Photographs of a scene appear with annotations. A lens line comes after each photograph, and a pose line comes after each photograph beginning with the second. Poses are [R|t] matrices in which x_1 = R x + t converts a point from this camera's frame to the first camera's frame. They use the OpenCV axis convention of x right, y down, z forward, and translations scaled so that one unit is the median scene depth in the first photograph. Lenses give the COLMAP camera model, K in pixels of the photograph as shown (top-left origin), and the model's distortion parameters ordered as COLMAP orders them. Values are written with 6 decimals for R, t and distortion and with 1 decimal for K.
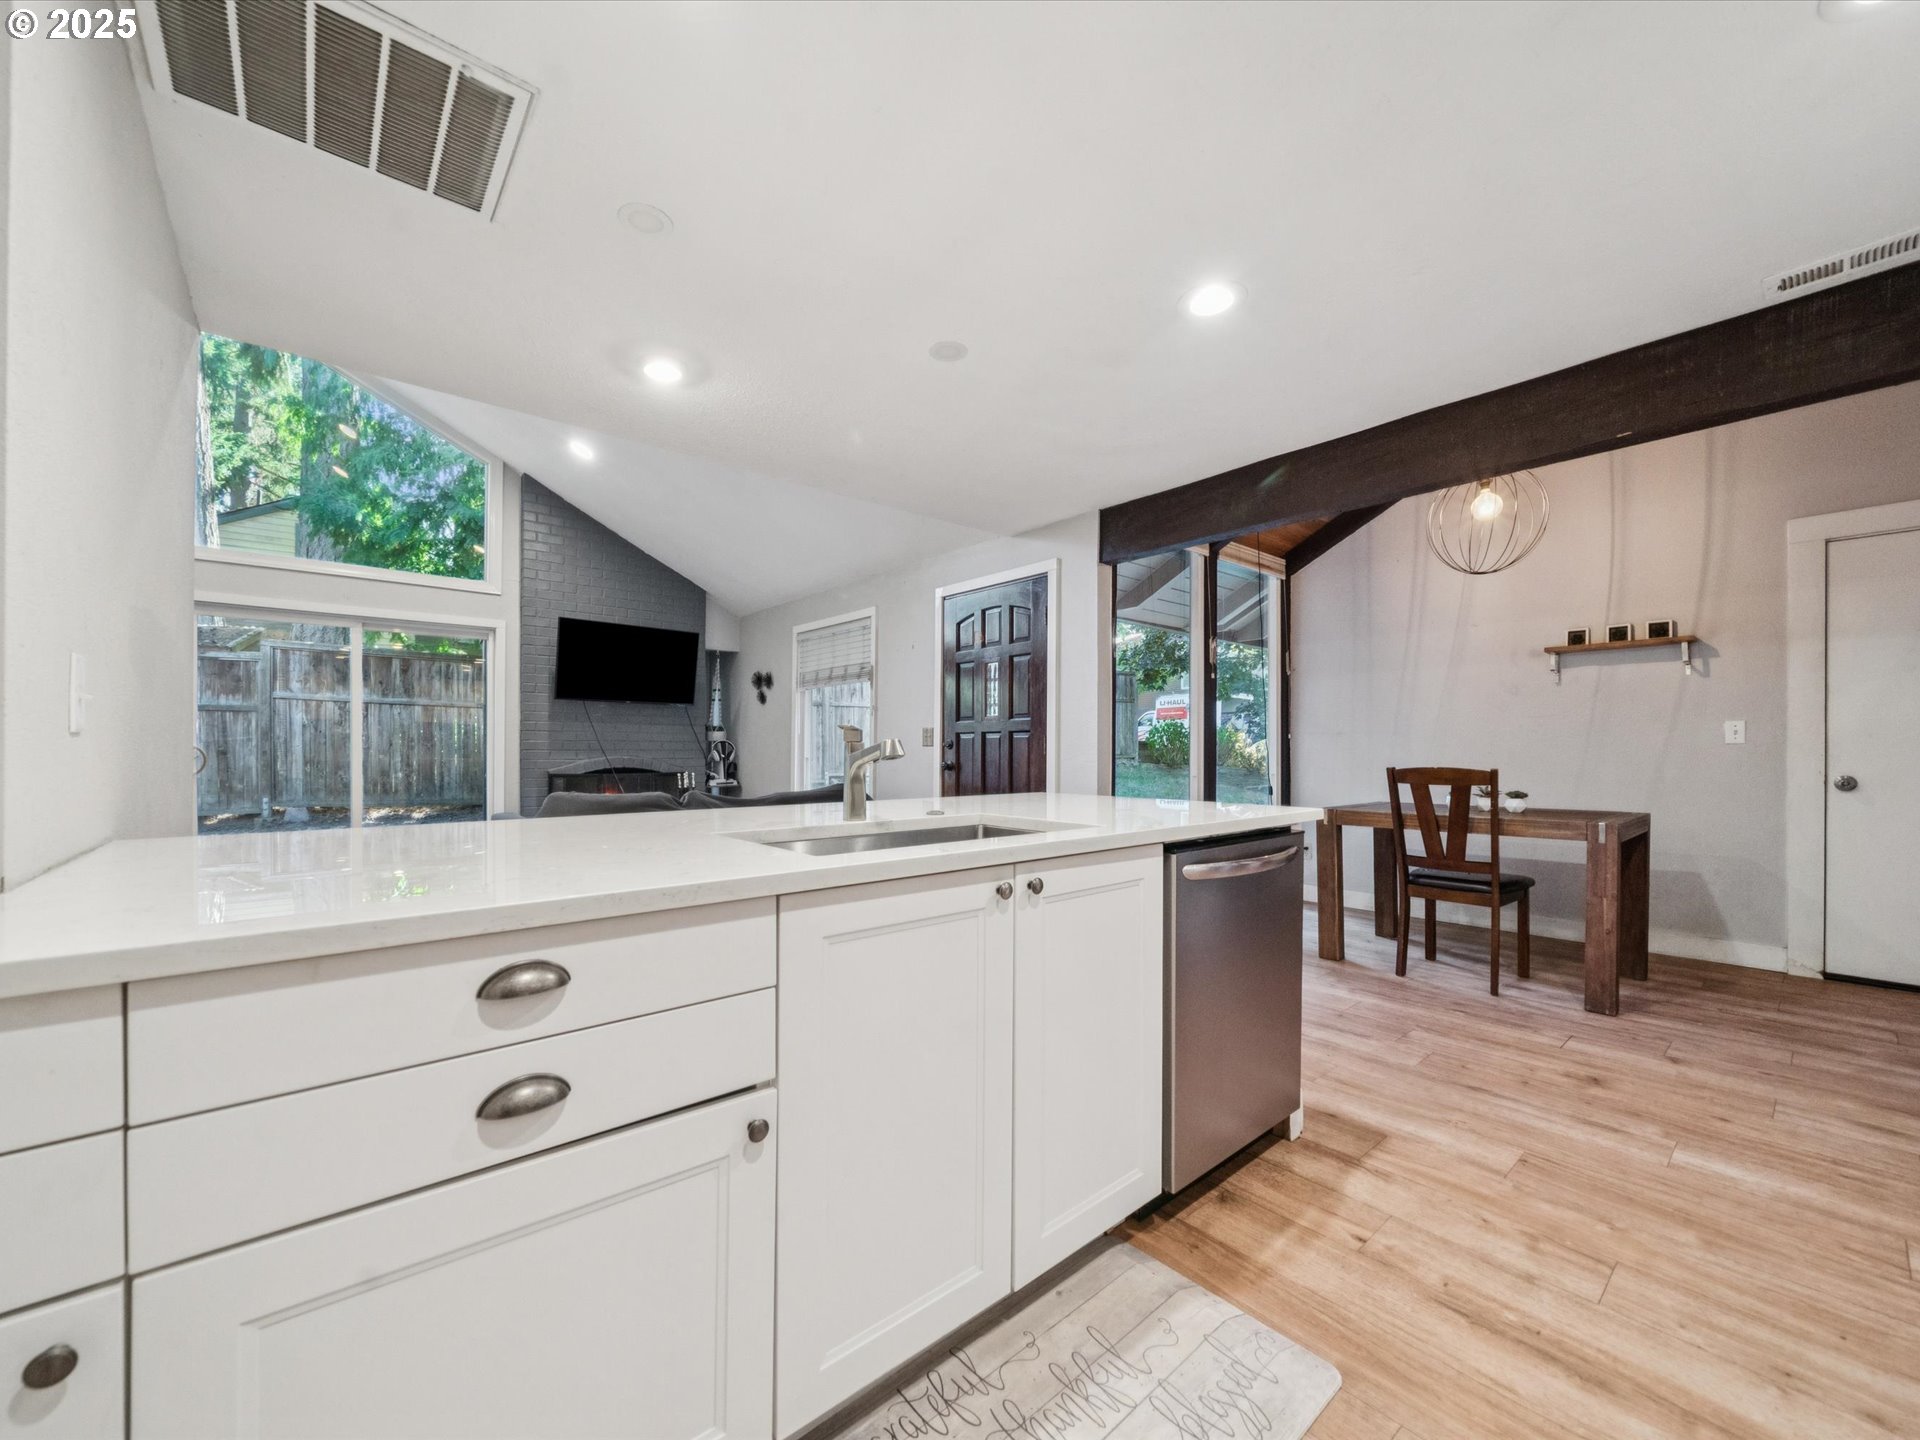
lens RADIAL K [[760.7, 0, 960.6], [0, 760.7, 751.3], [0, 0, 1]] dist [-0.003183, -0.000392]
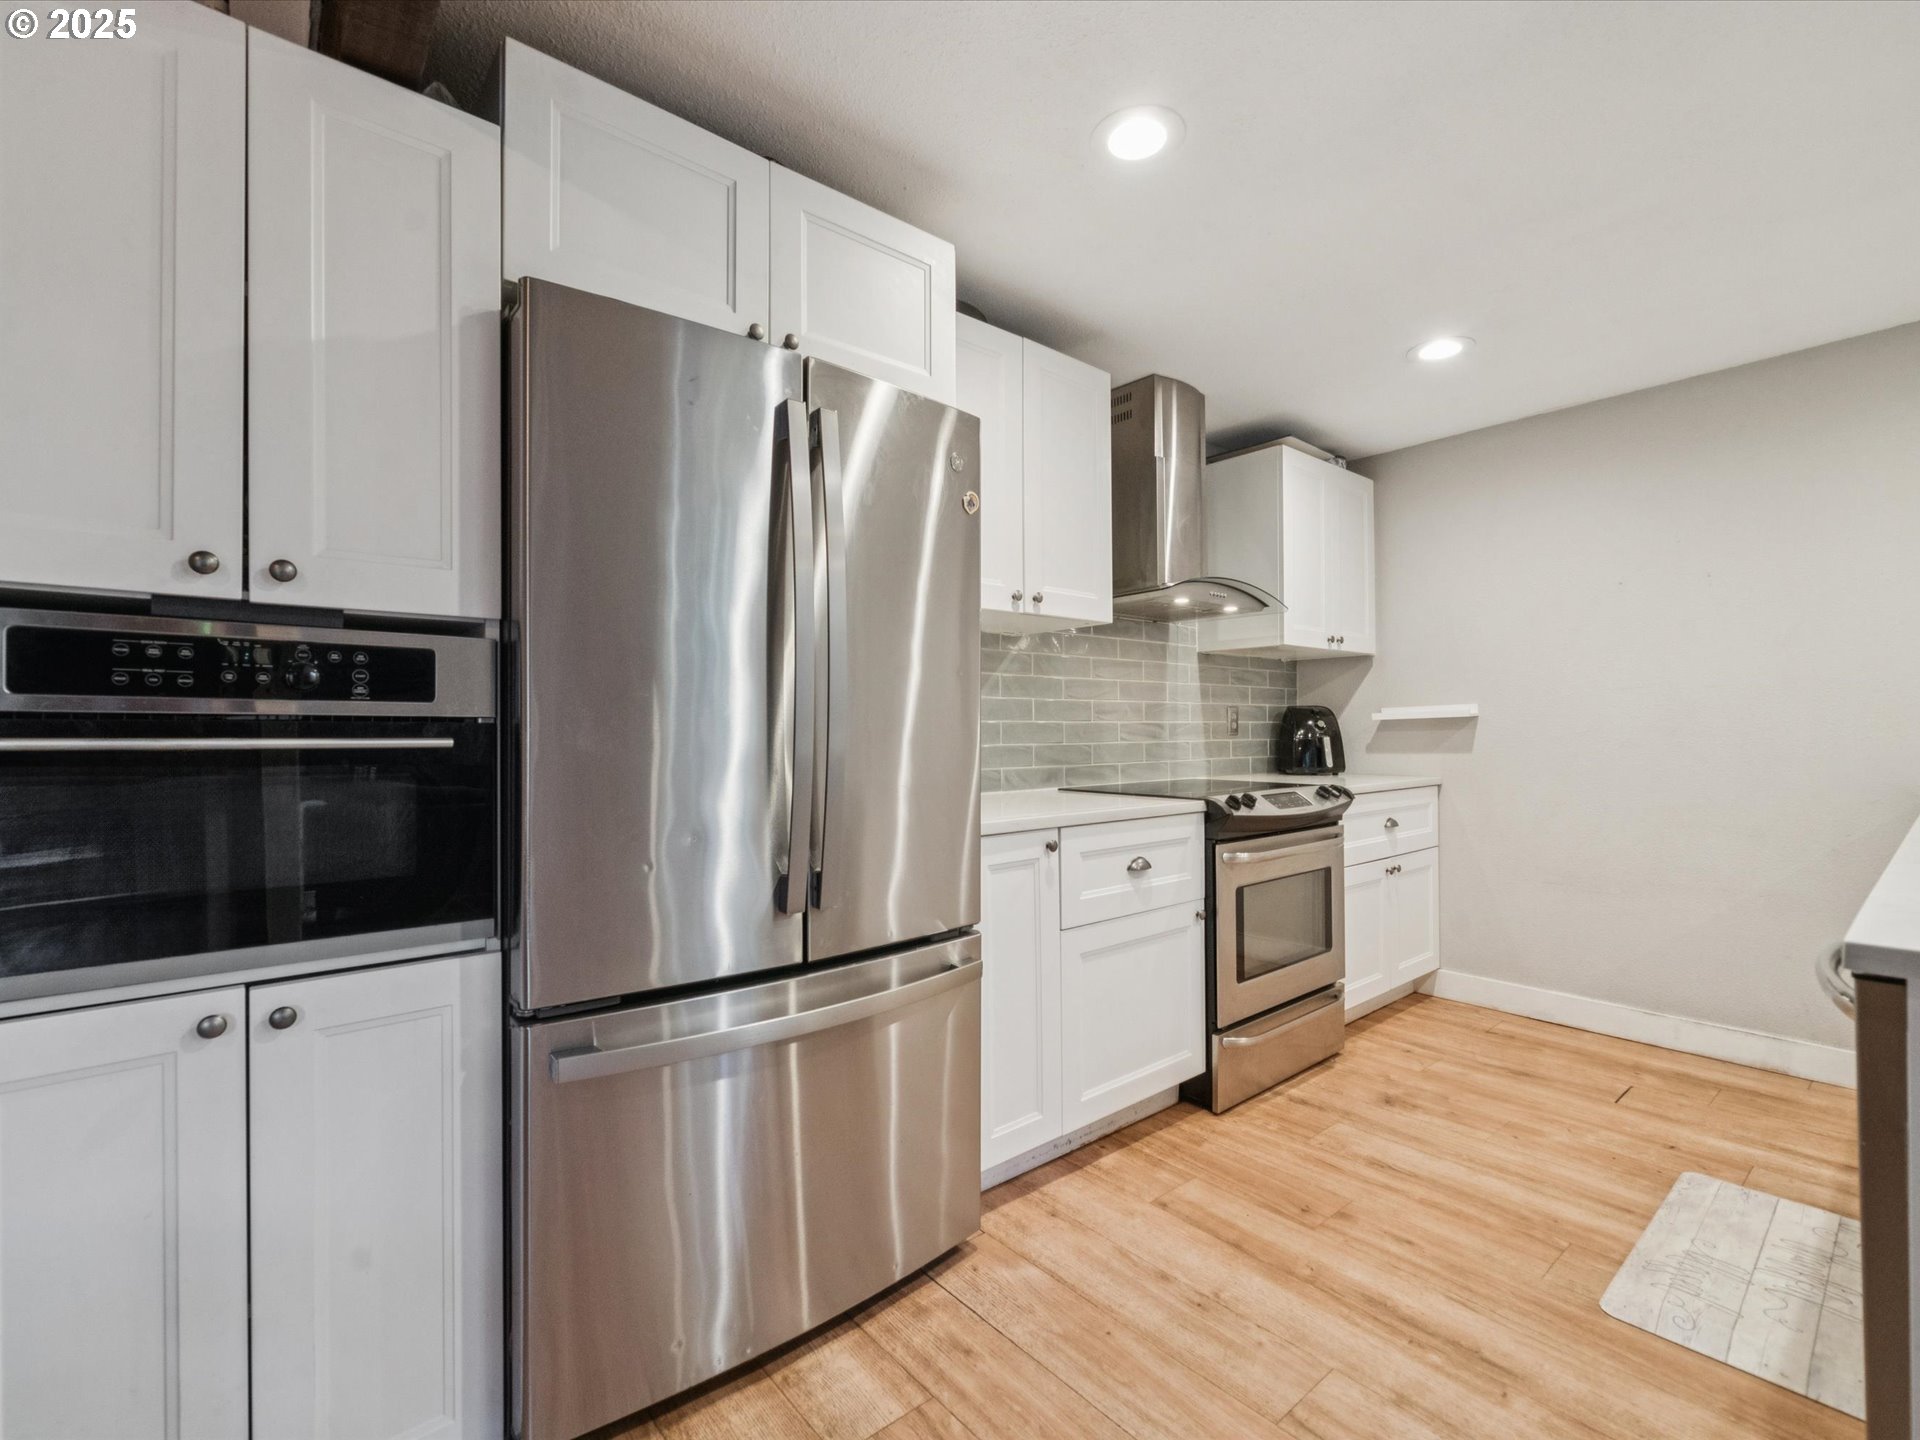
lens RADIAL K [[859.9, 0, 950.8], [0, 859.9, 731.0], [0, 0, 1]] dist [-0.000768, -0.000090]
pose [[-0.999840, 0.004470, 0.017298, 0.606683], [0.004500, 0.999989, 0.001654, -0.015617], [-0.017290, 0.001731, -0.999849, 0.964481]]
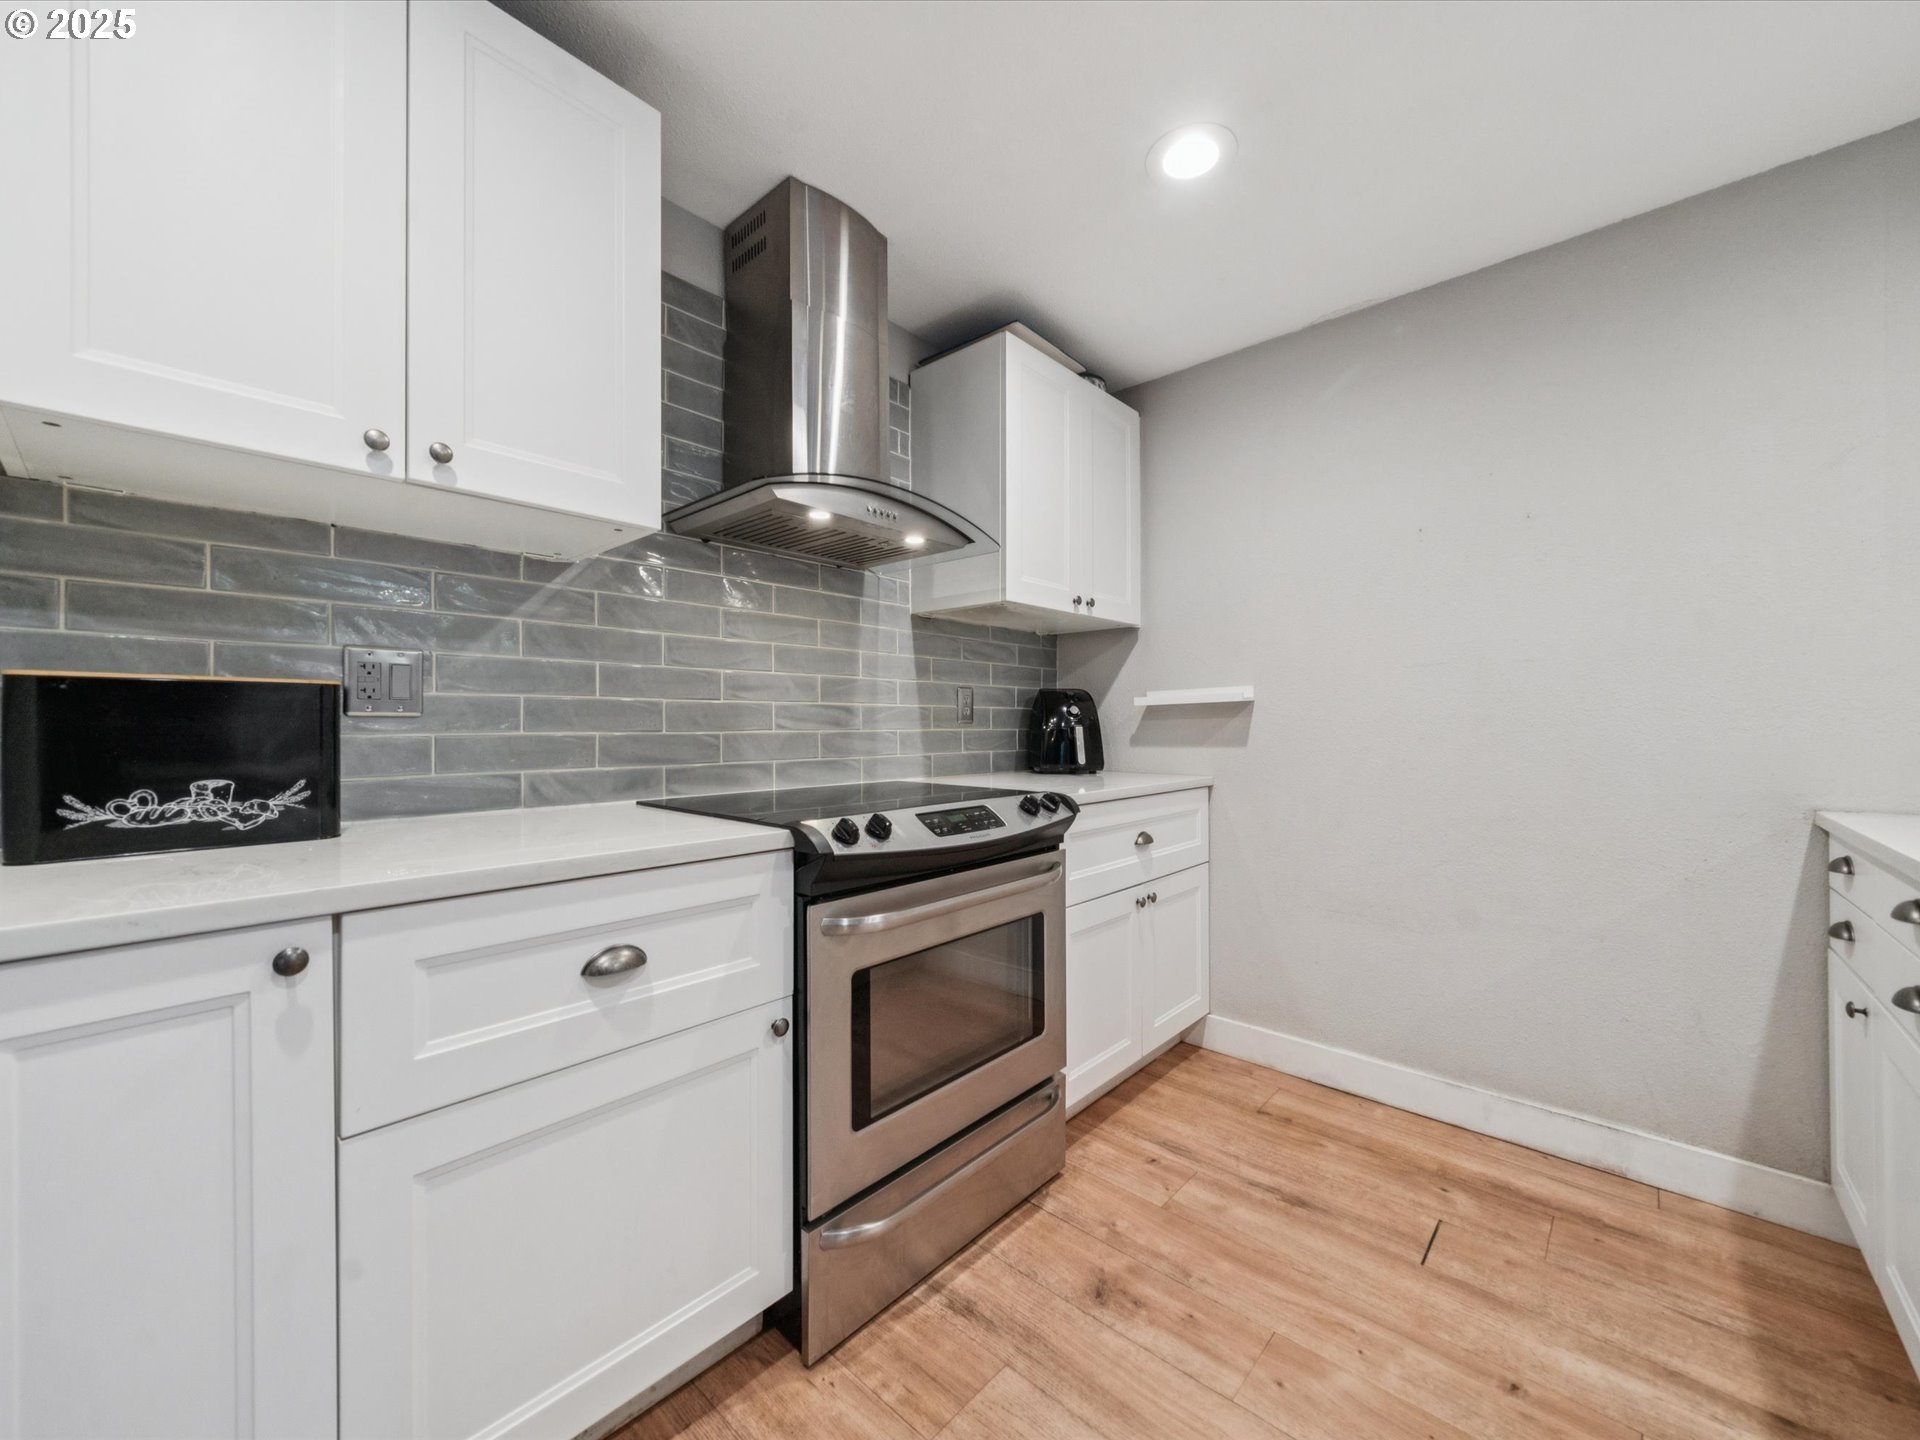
lens RADIAL K [[753.8, 0, 956.3], [0, 753.8, 725.1], [0, 0, 1]] dist [0.000841, 0.000014]
pose [[-0.992491, -0.000378, -0.122320, 0.342692], [-0.000635, 0.999998, 0.002063, -0.006072], [0.122319, 0.002125, -0.992489, 0.574063]]
